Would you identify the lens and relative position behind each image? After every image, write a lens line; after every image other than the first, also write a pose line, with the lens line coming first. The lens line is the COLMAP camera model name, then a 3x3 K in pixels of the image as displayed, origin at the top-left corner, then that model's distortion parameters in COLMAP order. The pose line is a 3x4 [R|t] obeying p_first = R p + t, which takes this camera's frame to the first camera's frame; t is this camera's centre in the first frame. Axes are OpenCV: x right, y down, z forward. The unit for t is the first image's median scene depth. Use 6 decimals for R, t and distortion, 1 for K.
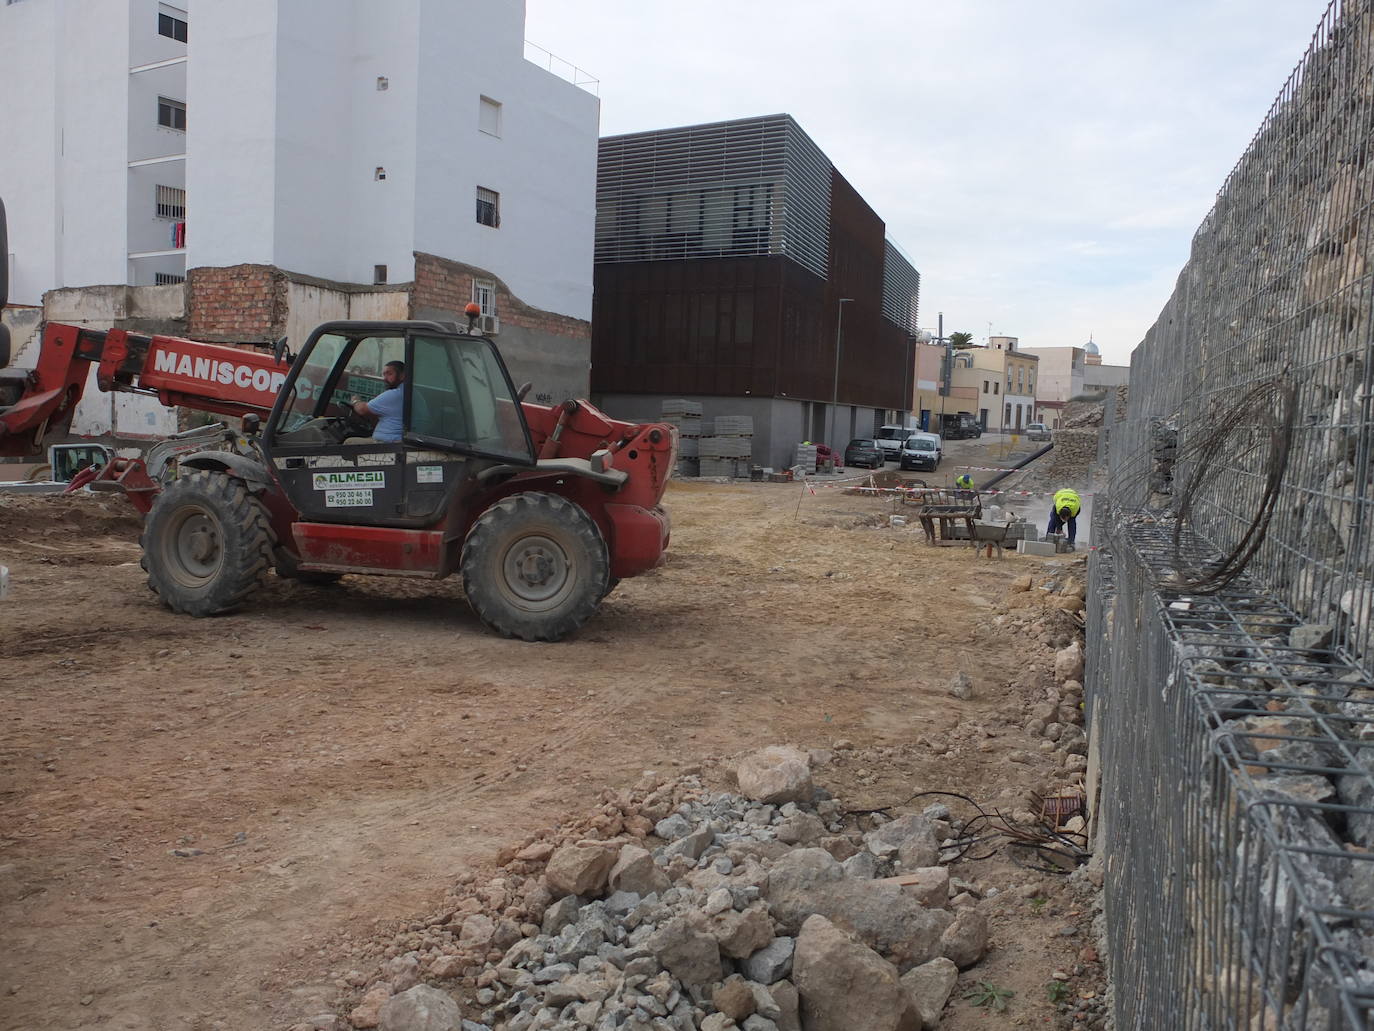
lens RADIAL K [[1026.1, 0, 755.3], [0, 1026.1, 515.7], [0, 0, 1]] dist [-0.068761, 0.053767]
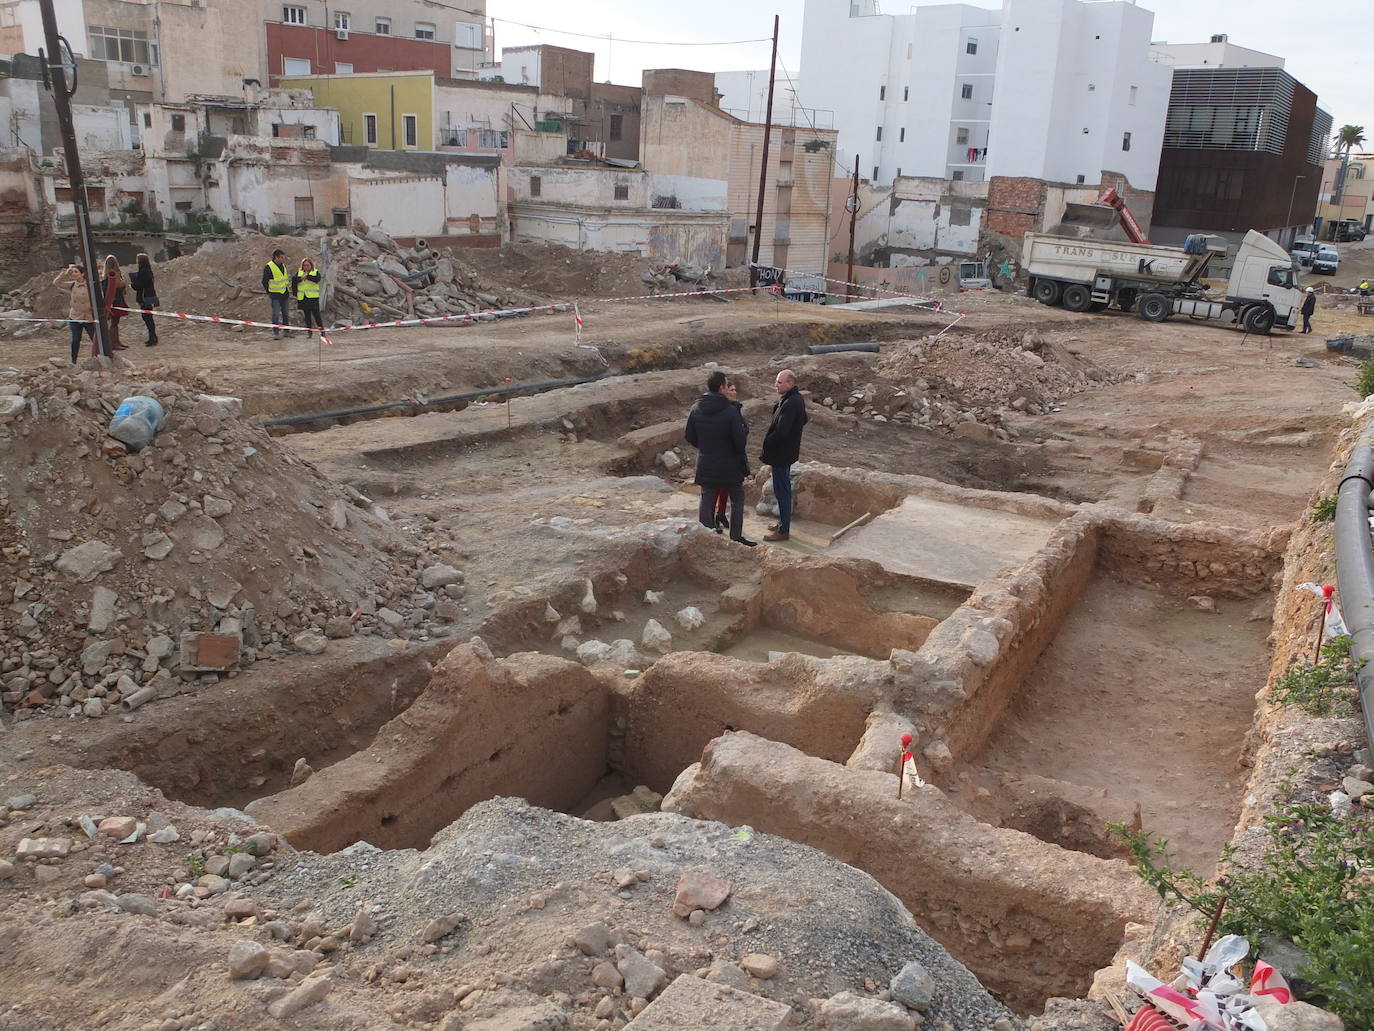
lens RADIAL K [[1068.1, 0, 686.2], [0, 1068.1, 510.6], [0, 0, 1]] dist [-0.073204, 0.050344]
pose [[0.947012, 0.098510, -0.305720, -0.370166], [-0.032857, 0.976526, 0.212879, -0.000021], [0.319514, -0.191554, 0.928018, -1.325264]]
